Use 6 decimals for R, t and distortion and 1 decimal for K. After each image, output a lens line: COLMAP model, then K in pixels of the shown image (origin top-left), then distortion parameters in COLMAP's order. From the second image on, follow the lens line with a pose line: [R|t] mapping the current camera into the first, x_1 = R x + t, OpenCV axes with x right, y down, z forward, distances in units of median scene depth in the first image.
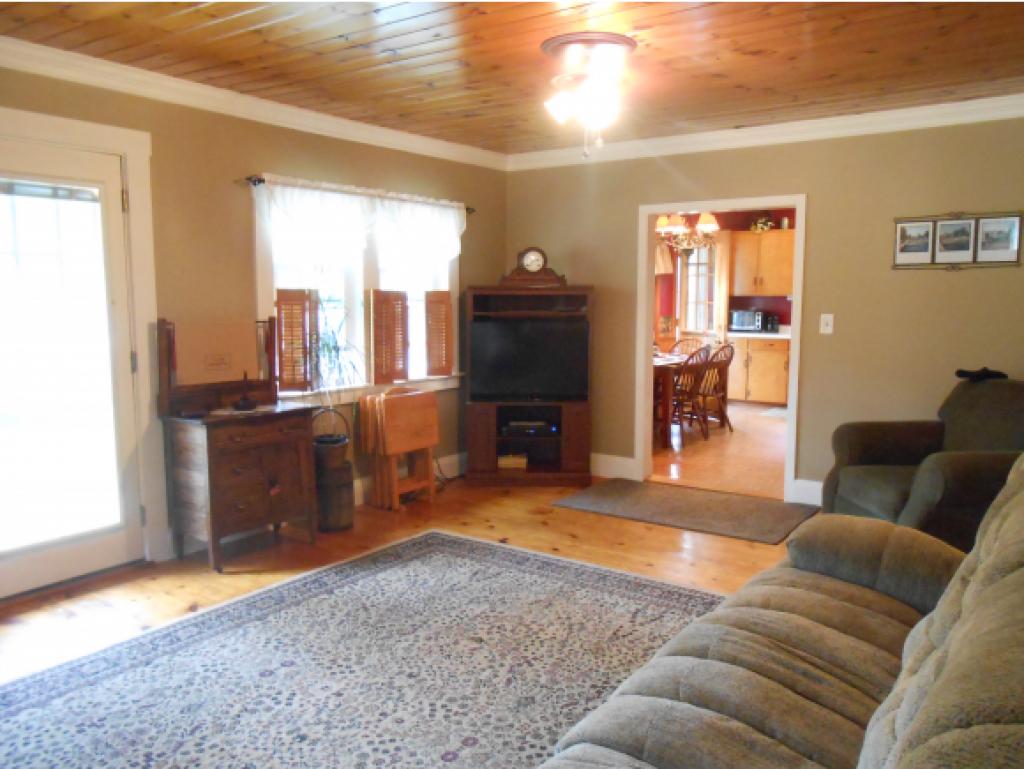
lens RADIAL K [[802.9, 0, 512.3], [0, 802.9, 384.5], [0, 0, 1]] dist [-0.036198, 0.057612]
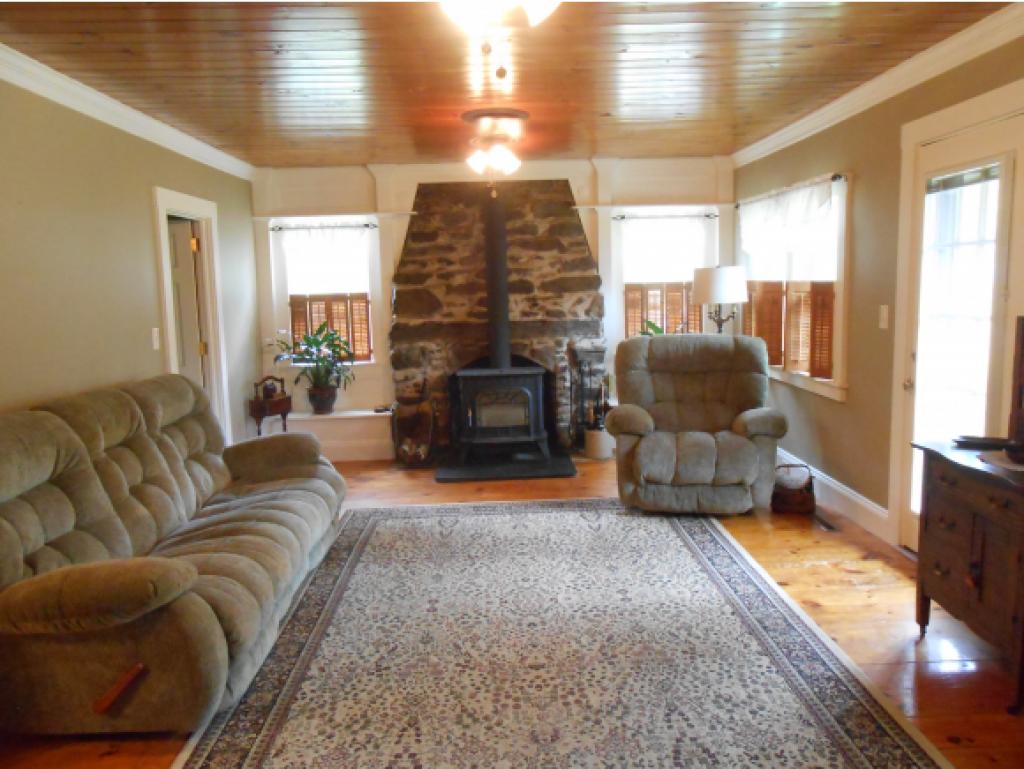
lens RADIAL K [[802.9, 0, 513.2], [0, 802.9, 385.1], [0, 0, 1]] dist [-0.036198, 0.057612]
pose [[-0.791577, 0.110168, -0.601056, 0.507488], [-0.029356, 0.975622, 0.217484, -0.208373], [0.610364, 0.189800, -0.769046, 1.645296]]
